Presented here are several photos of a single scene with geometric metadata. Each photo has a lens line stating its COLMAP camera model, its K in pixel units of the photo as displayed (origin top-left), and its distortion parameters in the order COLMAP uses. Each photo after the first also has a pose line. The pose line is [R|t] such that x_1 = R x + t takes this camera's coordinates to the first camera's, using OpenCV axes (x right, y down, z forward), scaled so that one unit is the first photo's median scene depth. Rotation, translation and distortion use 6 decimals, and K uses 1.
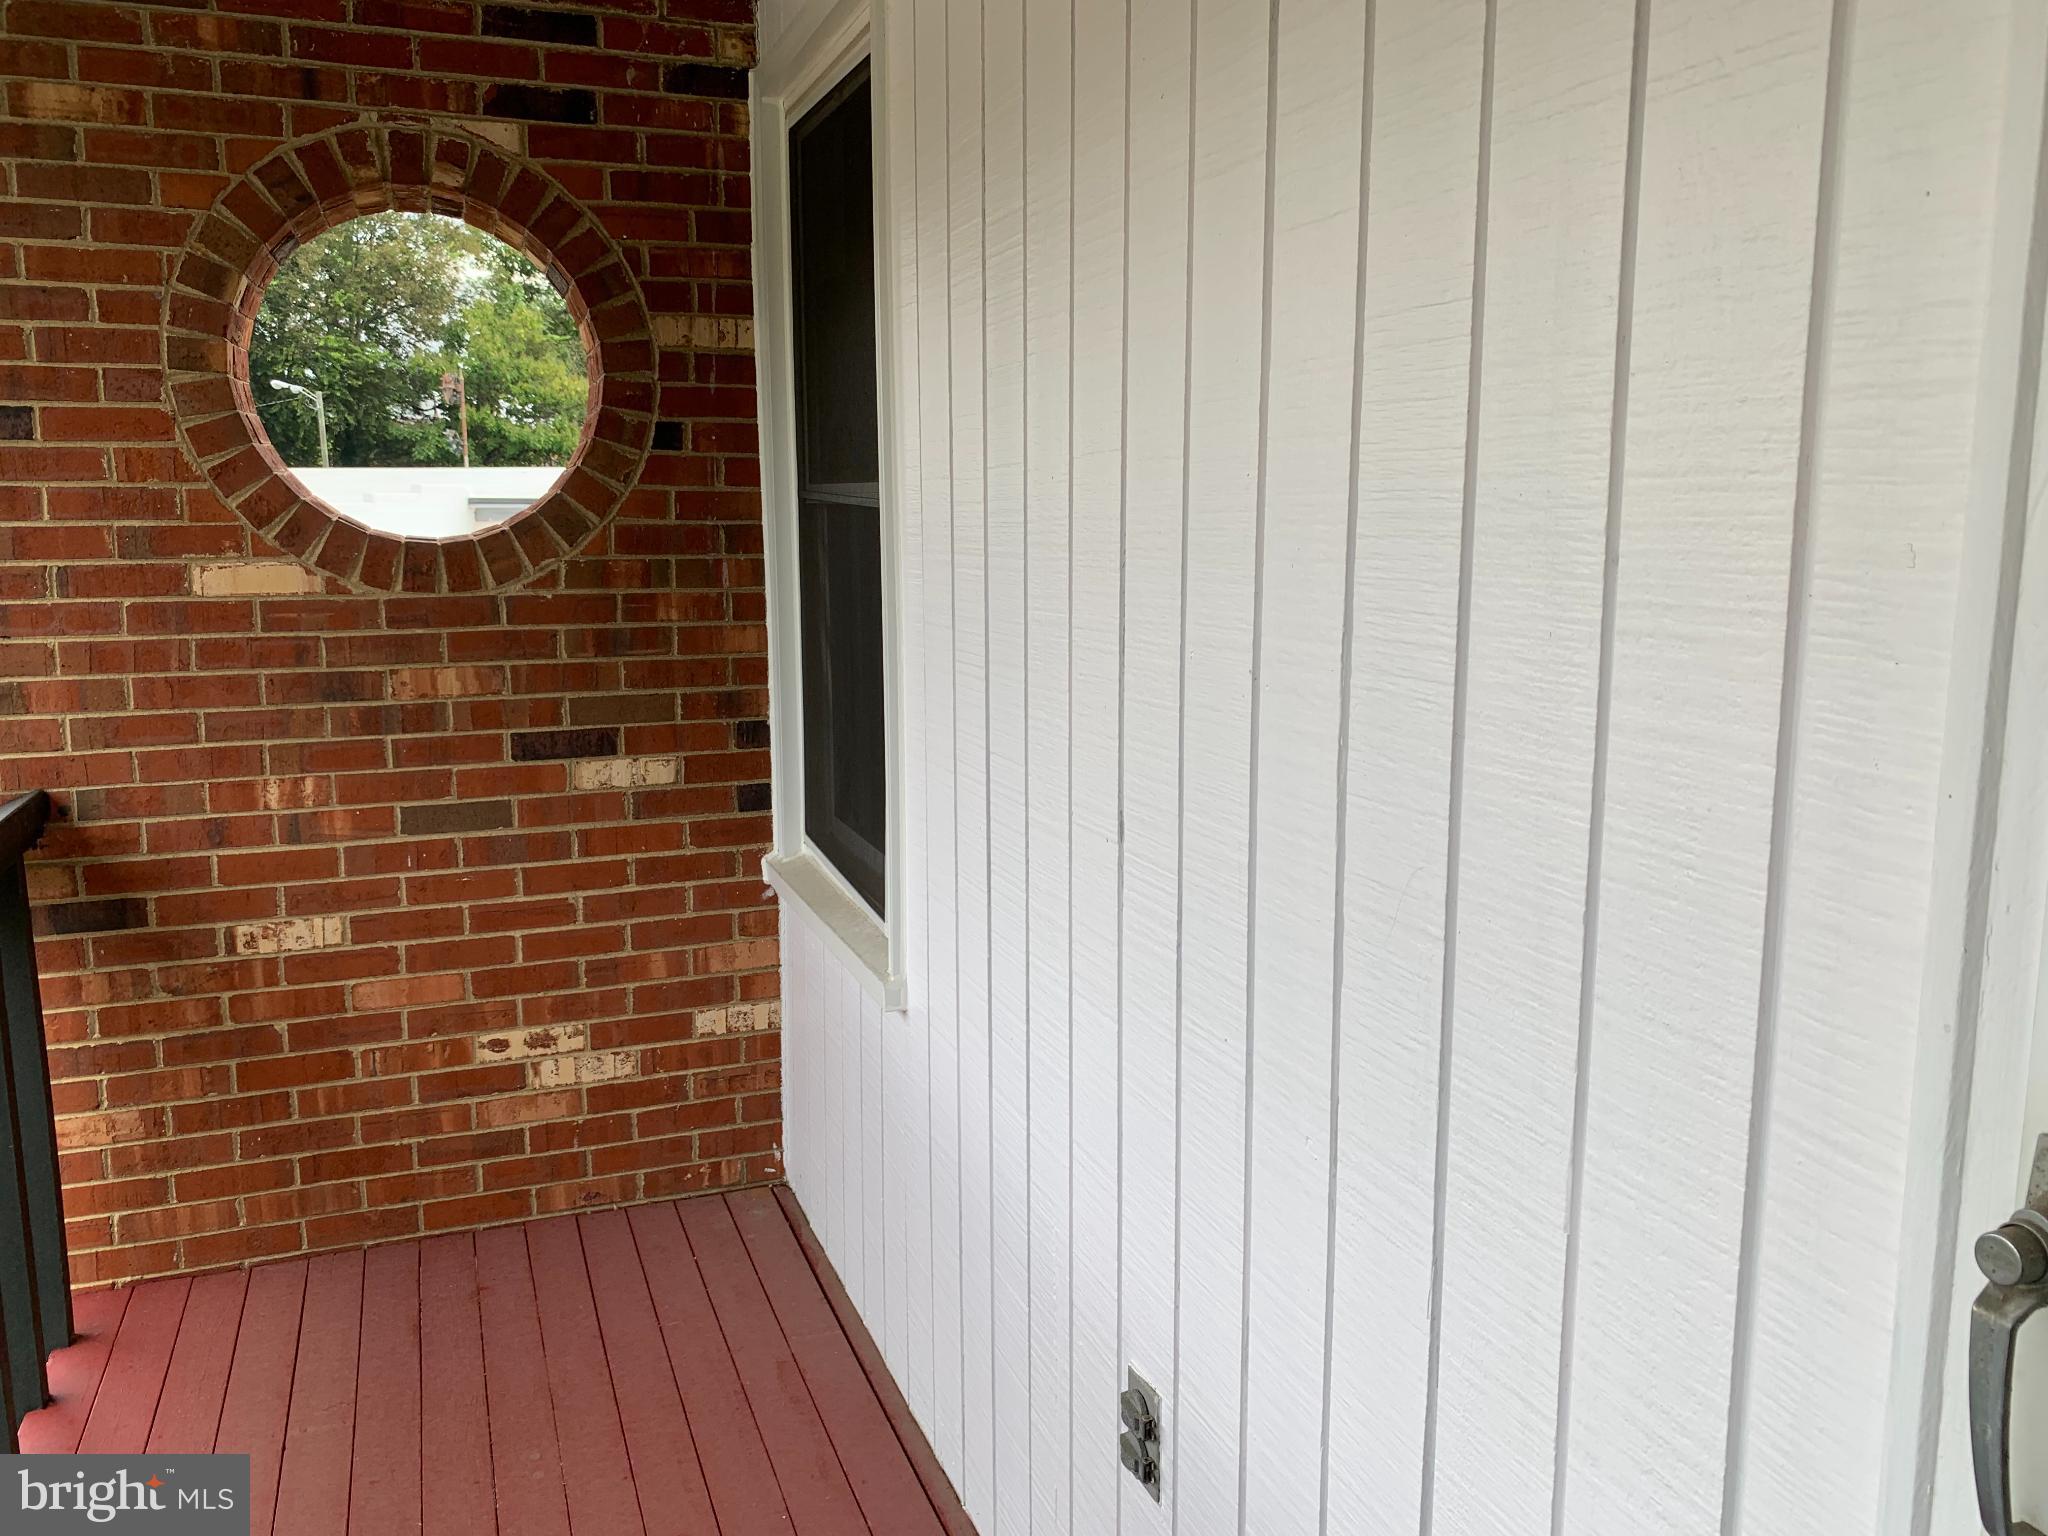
lens RADIAL K [[1557.0, 0, 1028.3], [0, 1557.0, 757.6], [0, 0, 1]] dist [-0.022239, -0.006575]
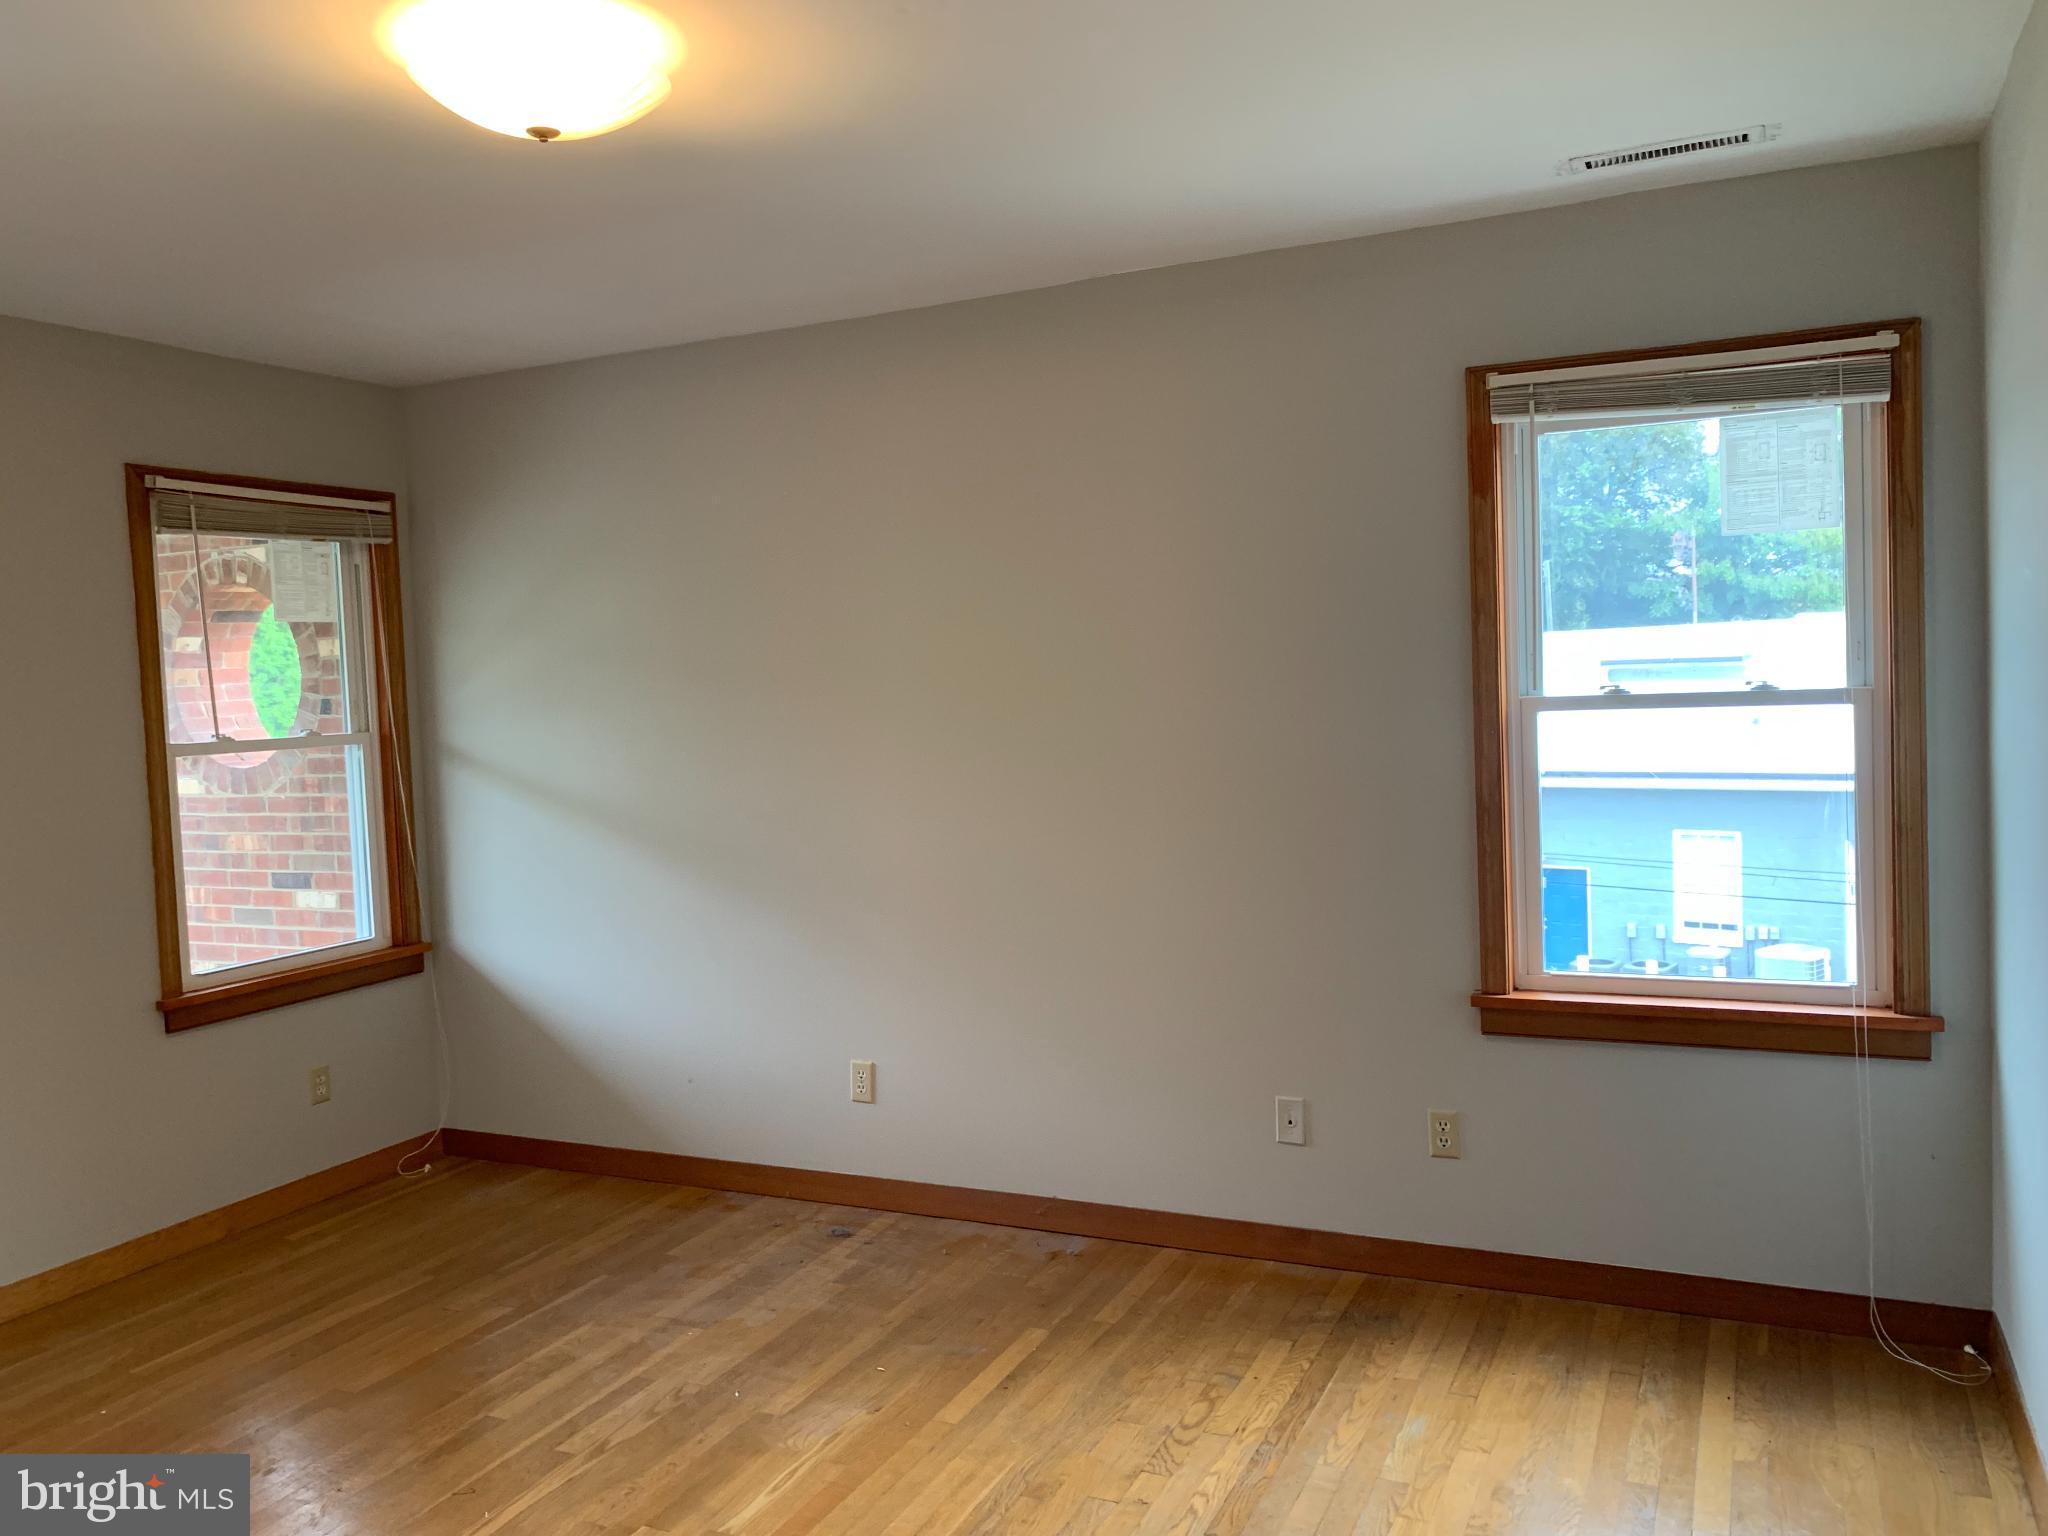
lens RADIAL K [[1557.0, 0, 1028.3], [0, 1557.0, 757.6], [0, 0, 1]] dist [-0.022239, -0.006575]
pose [[0.686353, 0.004906, -0.727252, 1.582482], [-0.074983, 0.995125, -0.064054, -0.099156], [0.723393, 0.098495, 0.683375, 0.392527]]
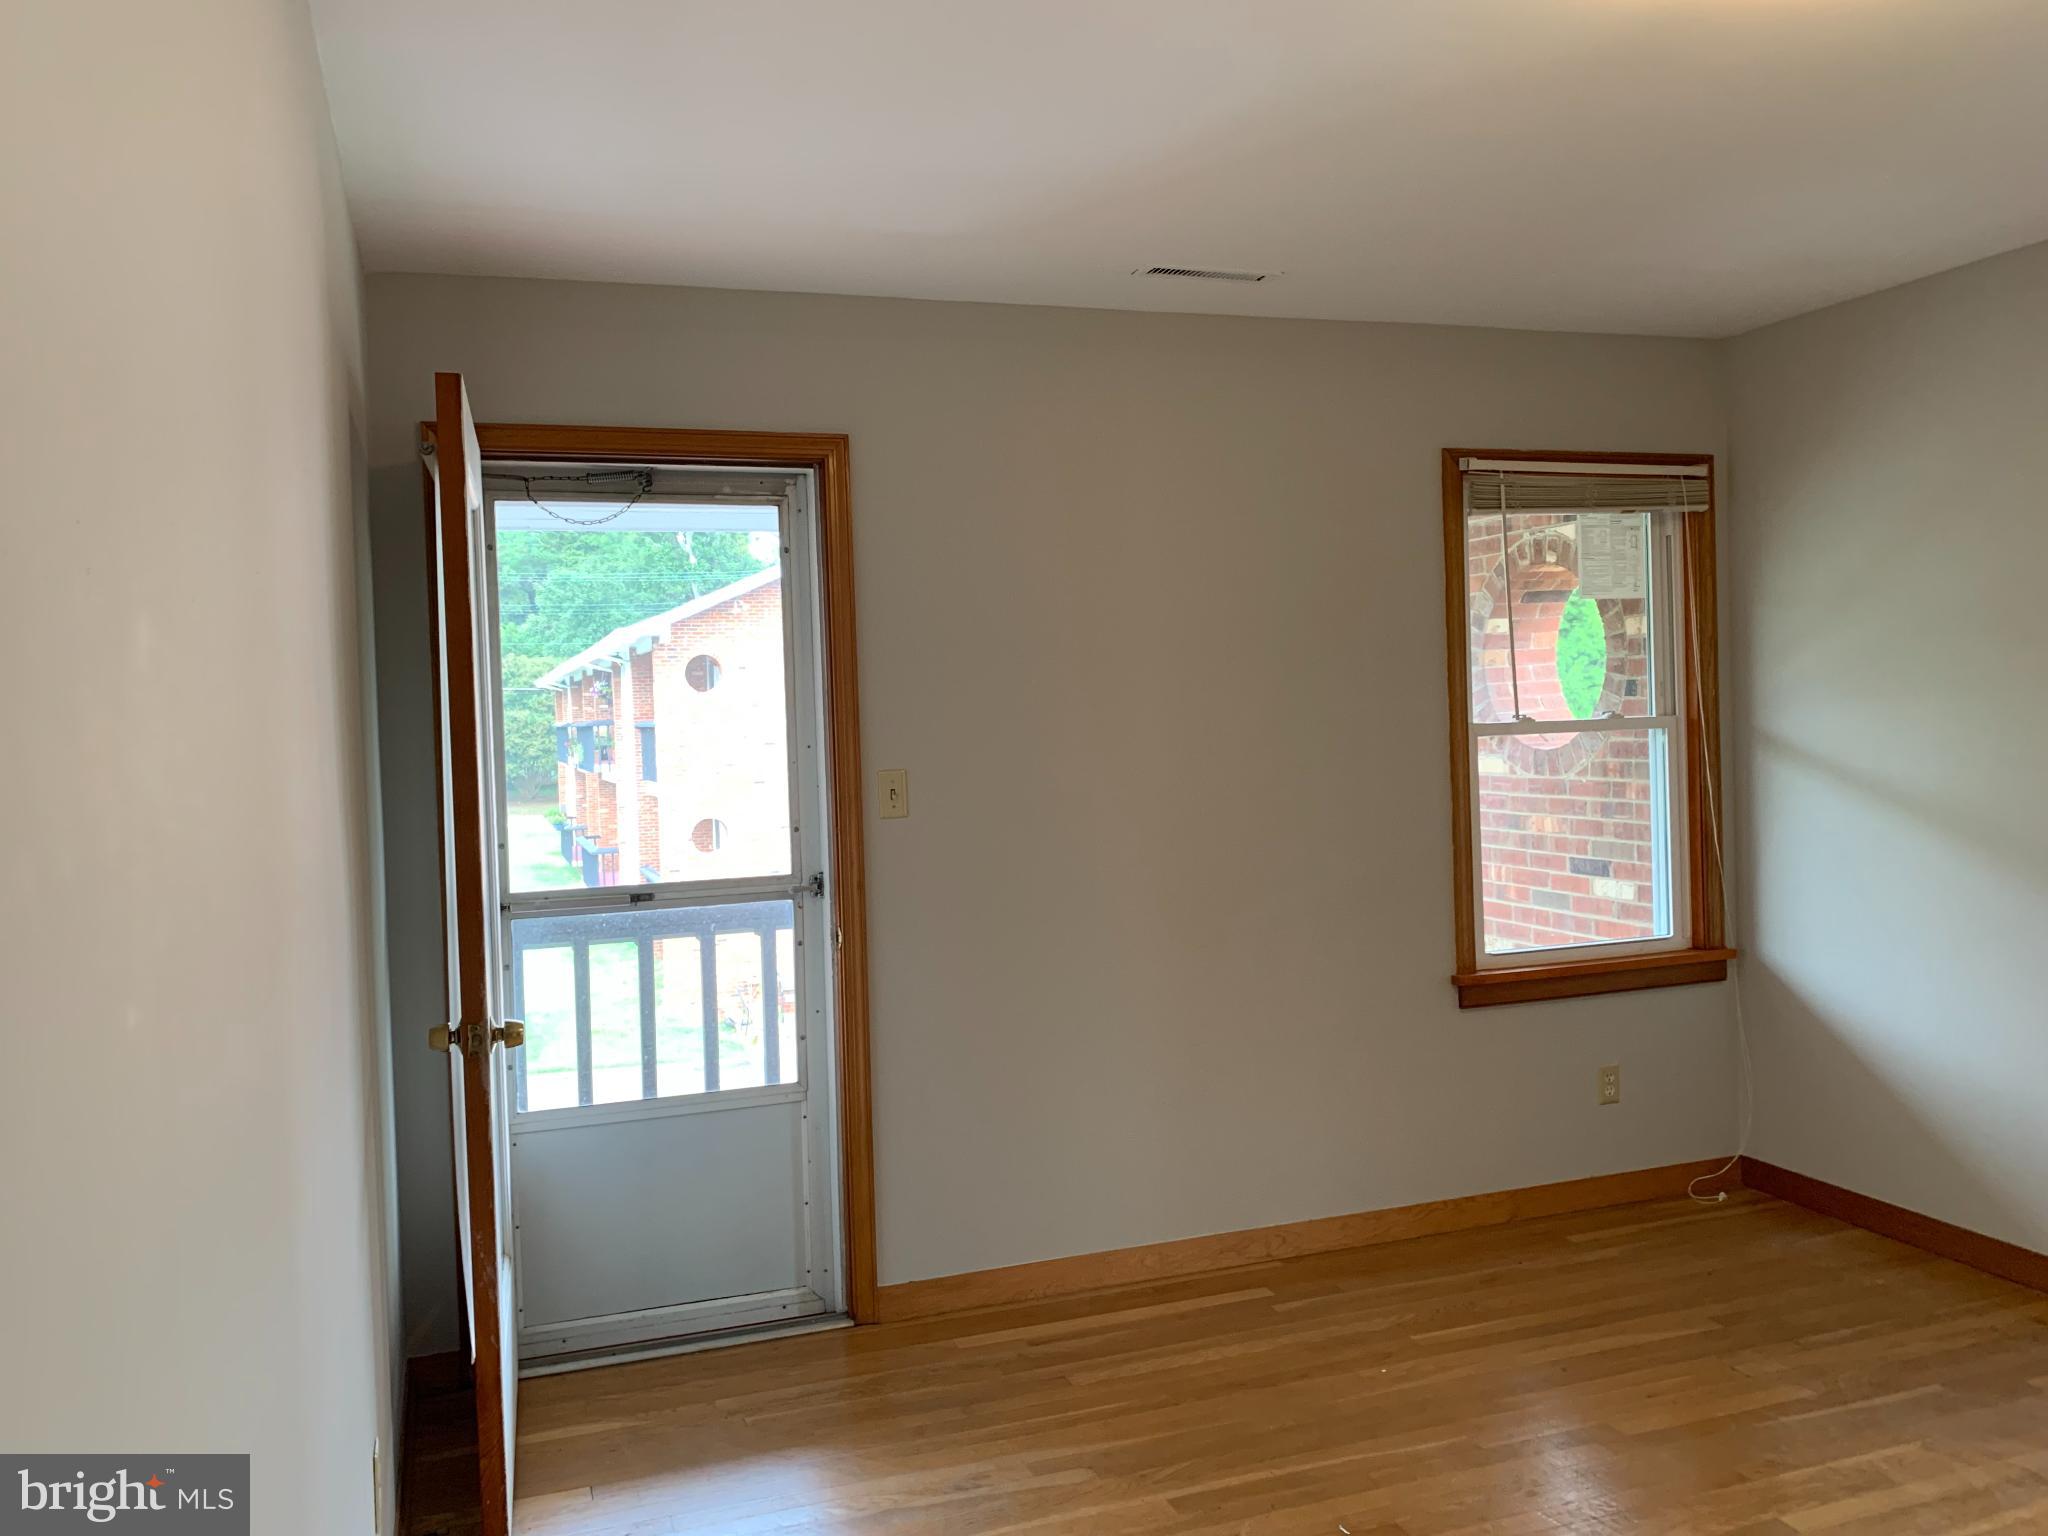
lens RADIAL K [[1599.7, 0, 1024.5], [0, 1599.7, 745.1], [0, 0, 1]] dist [0.048733, -0.033283]
pose [[-0.034777, 0.018610, -0.999222, 1.518762], [-0.129641, 0.991295, 0.022974, -0.103244], [0.990951, 0.130339, -0.032062, 0.426003]]
